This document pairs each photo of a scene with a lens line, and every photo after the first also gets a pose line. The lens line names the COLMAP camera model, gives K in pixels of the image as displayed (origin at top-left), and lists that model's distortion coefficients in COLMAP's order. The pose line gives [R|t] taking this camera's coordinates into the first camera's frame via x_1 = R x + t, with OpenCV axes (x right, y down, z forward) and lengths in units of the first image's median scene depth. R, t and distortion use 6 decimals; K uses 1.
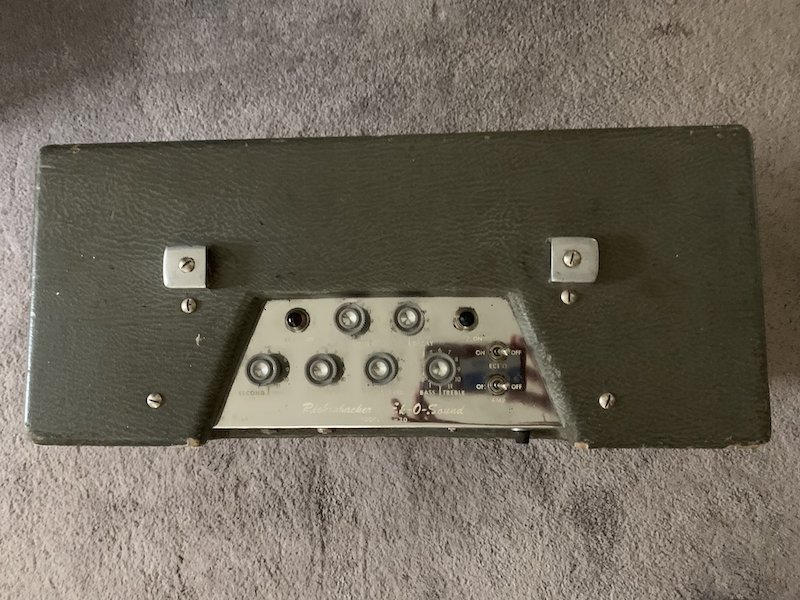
lens RADIAL K [[643.4, 0, 400.0], [0, 643.4, 300.0], [0, 0, 1]] dist [-0.052613, -0.002050]
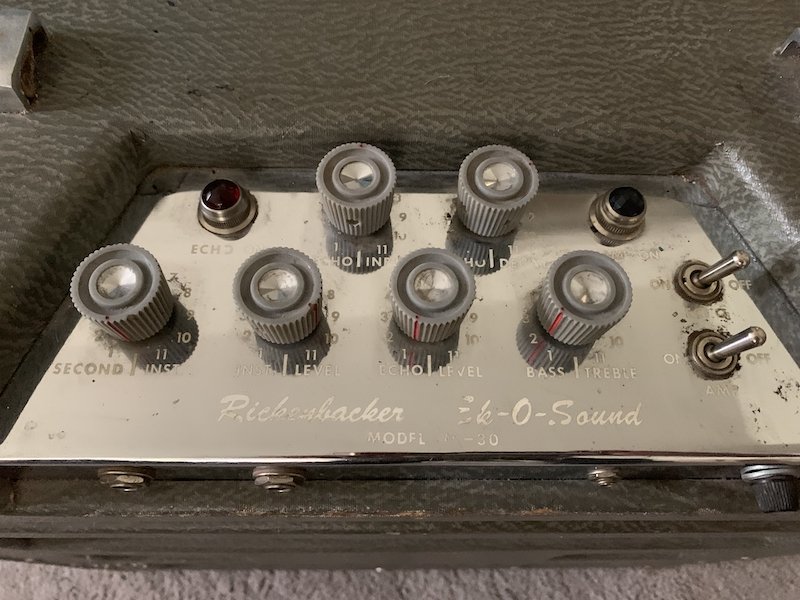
lens RADIAL K [[643.4, 0, 400.0], [0, 643.4, 300.0], [0, 0, 1]] dist [-0.052613, -0.002050]
pose [[0.996645, 0.034355, 0.074280, -0.078172], [-0.009053, 0.948338, -0.317134, 0.232197], [-0.081338, 0.315398, 0.945467, 0.632564]]
